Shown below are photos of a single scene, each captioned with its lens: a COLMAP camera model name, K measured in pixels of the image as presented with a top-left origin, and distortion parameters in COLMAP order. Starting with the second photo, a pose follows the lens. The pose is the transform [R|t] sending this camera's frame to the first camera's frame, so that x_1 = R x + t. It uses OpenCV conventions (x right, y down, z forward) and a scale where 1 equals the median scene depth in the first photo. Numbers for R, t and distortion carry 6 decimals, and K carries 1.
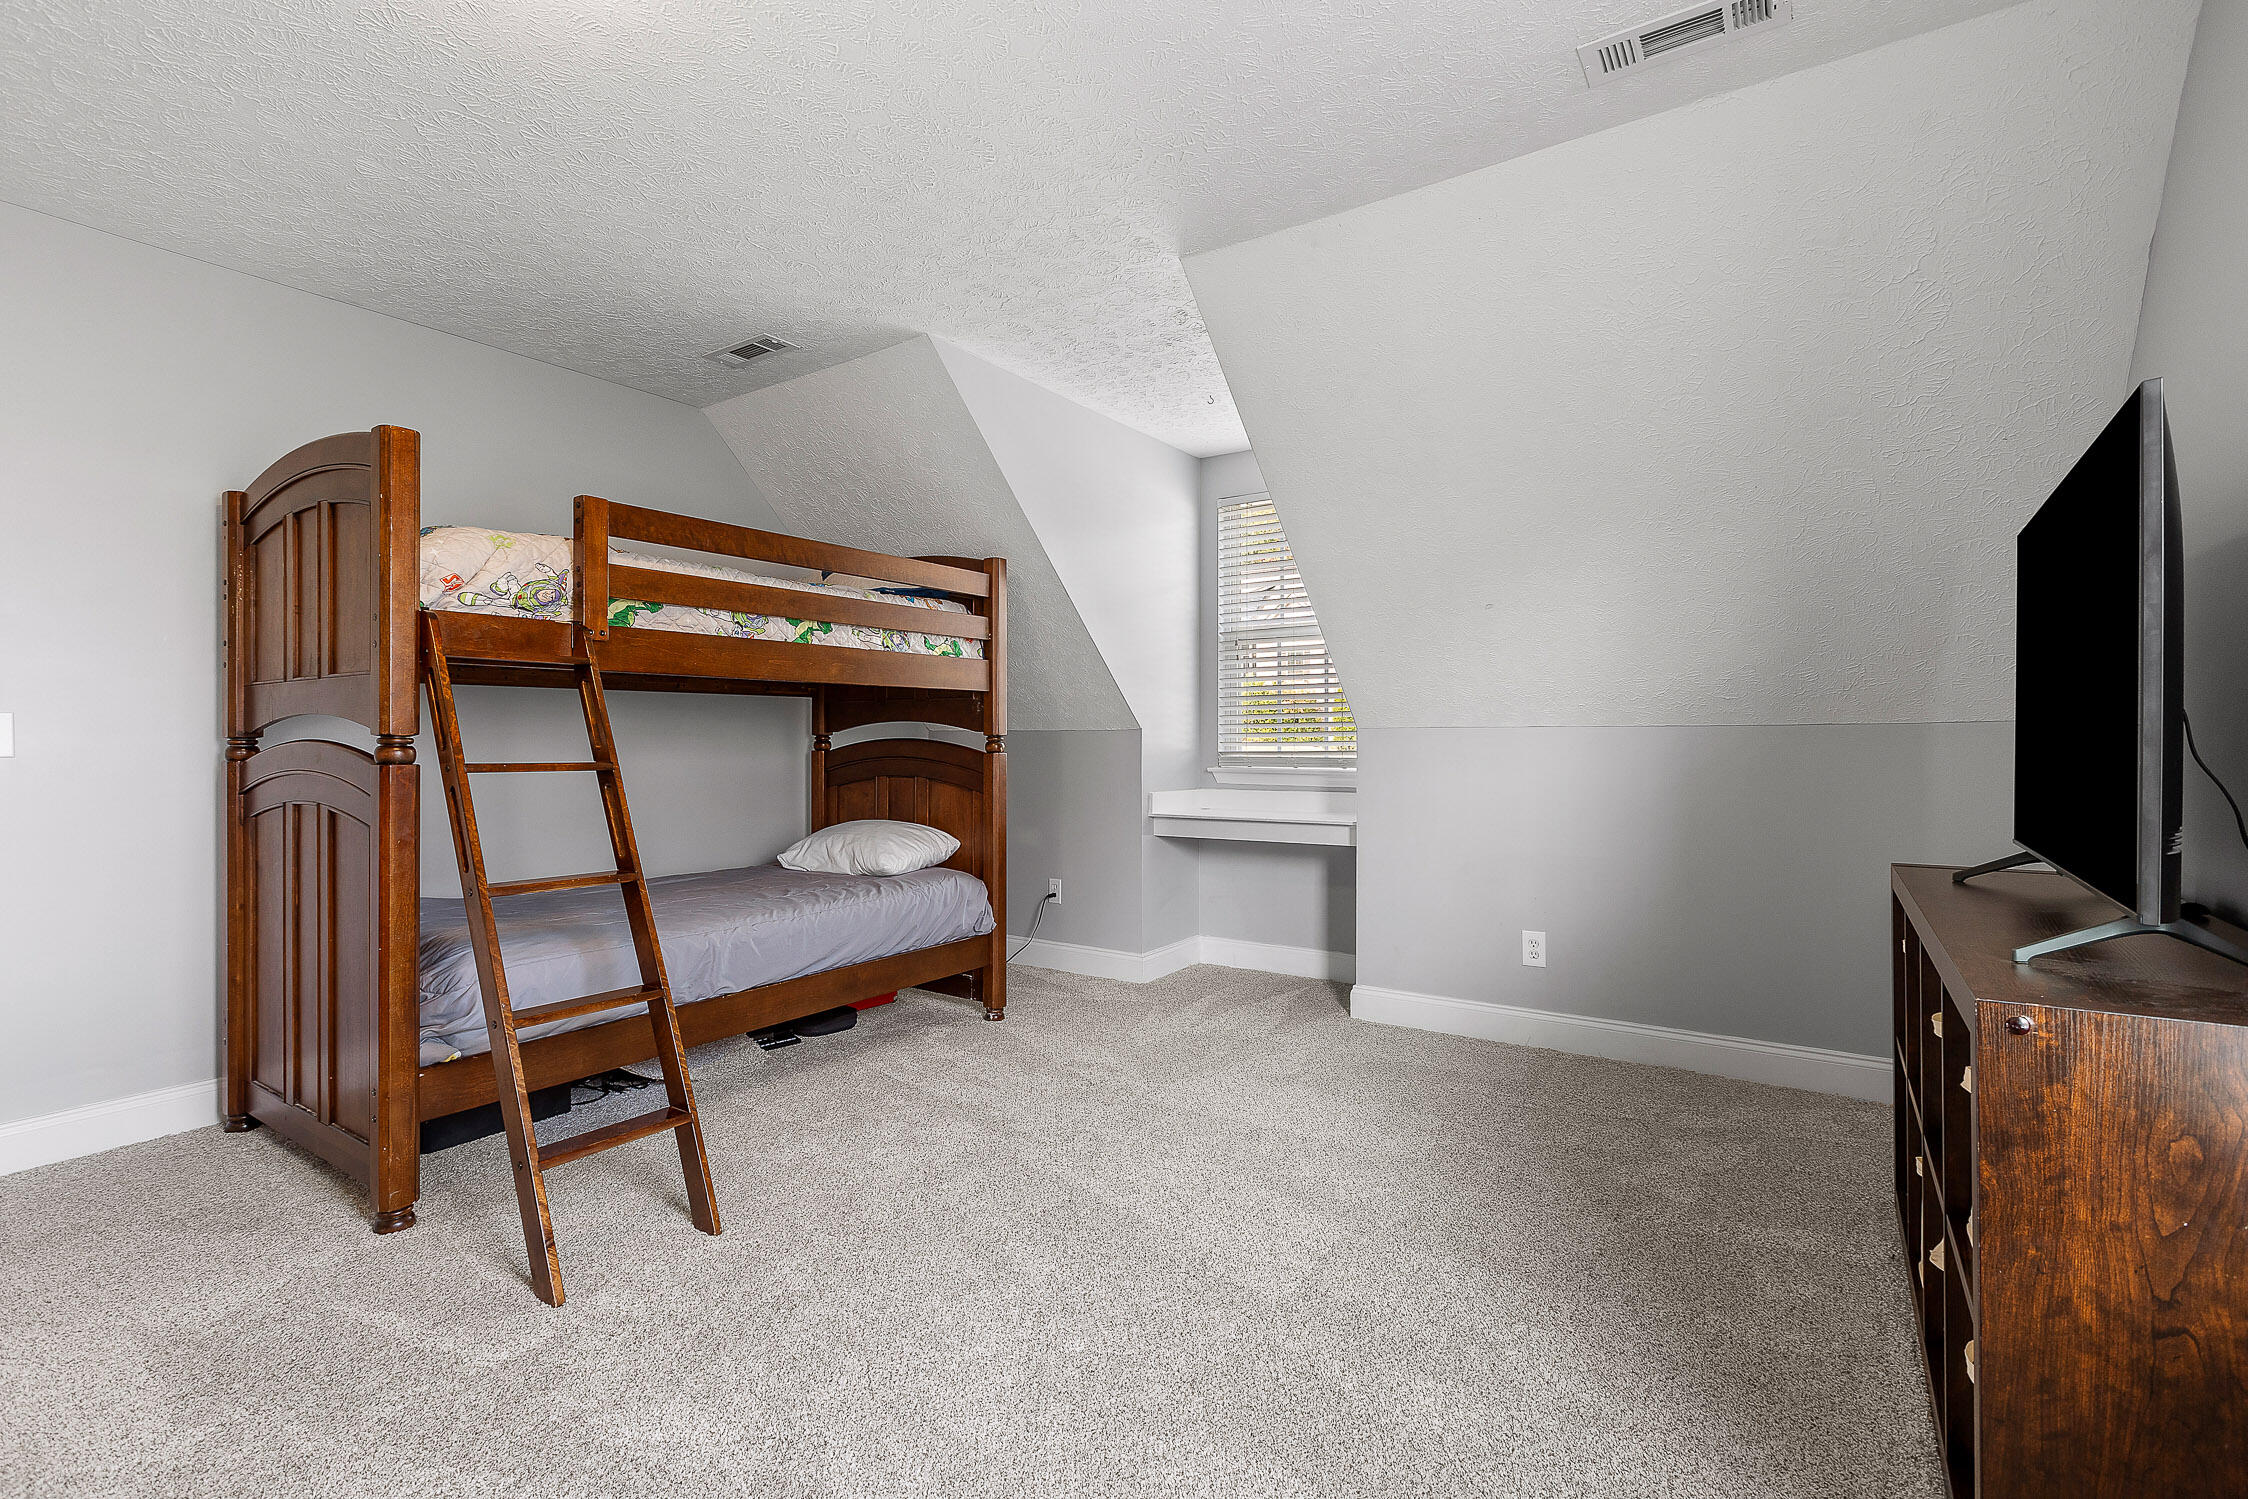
lens RADIAL K [[1037.8, 0, 1132.3], [0, 1037.8, 752.8], [0, 0, 1]] dist [0.001974, 0.000997]
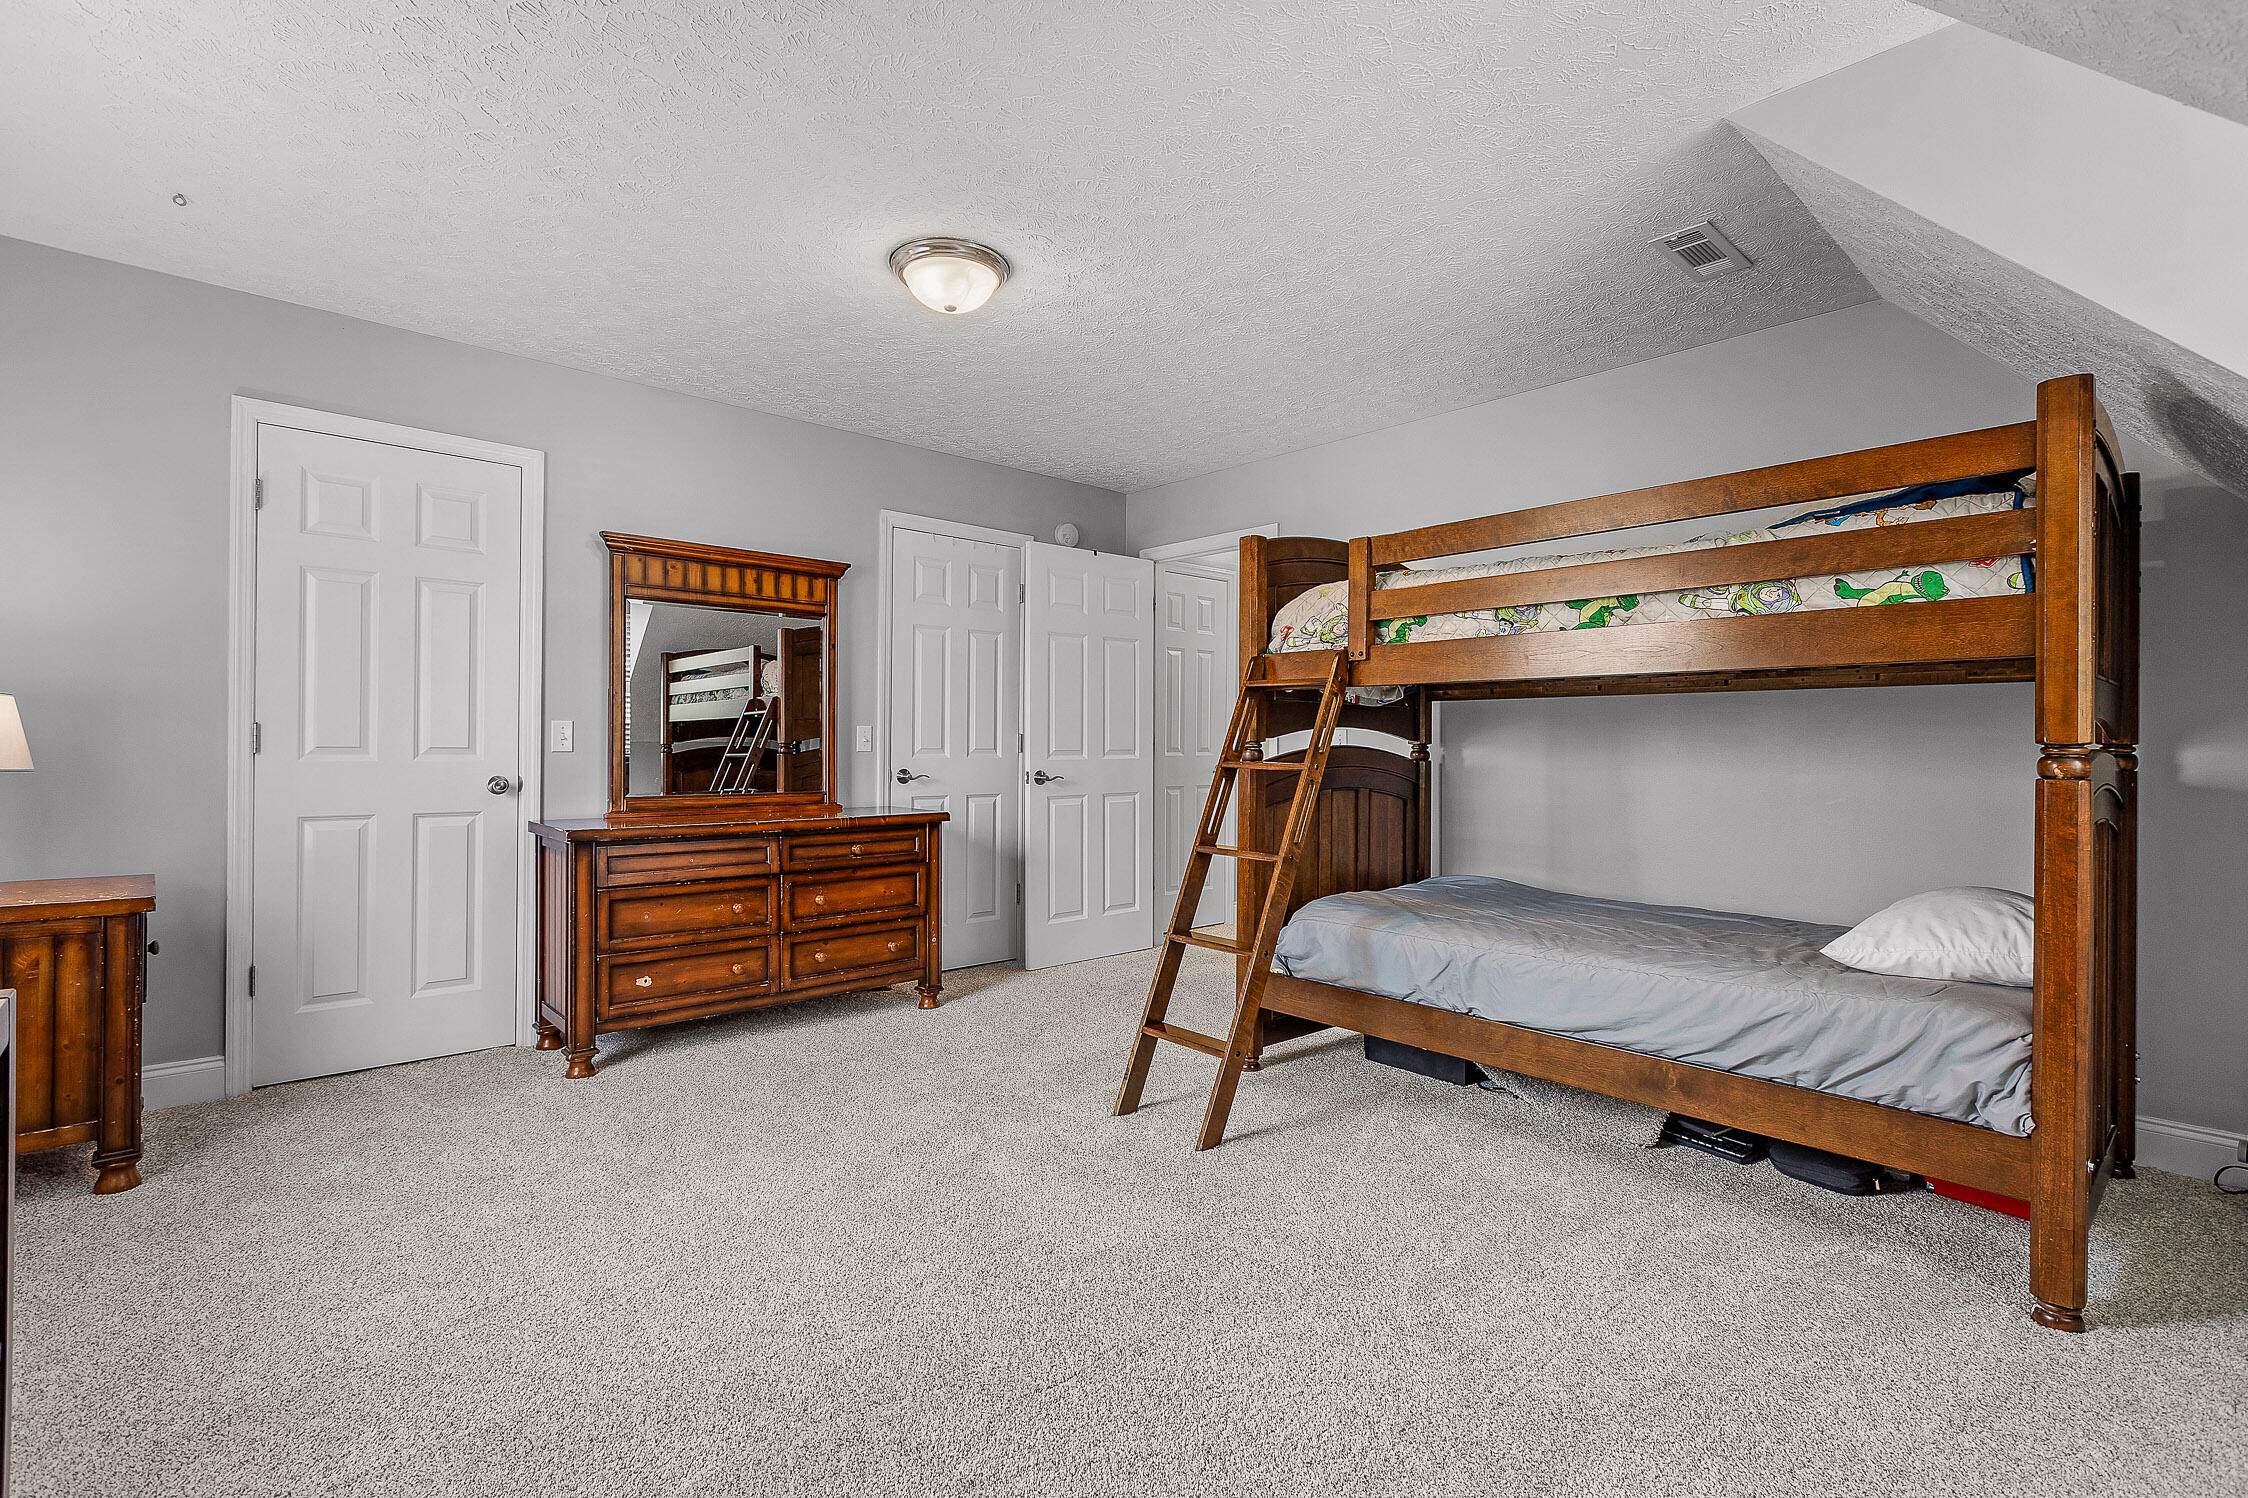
lens RADIAL K [[1037.8, 0, 1132.3], [0, 1037.8, 752.3], [0, 0, 1]] dist [0.001974, 0.000997]
pose [[-0.241953, 0.014826, -0.970175, 0.542559], [-0.011080, 0.999776, 0.018042, -0.019060], [0.970225, 0.015115, -0.241735, 0.832486]]
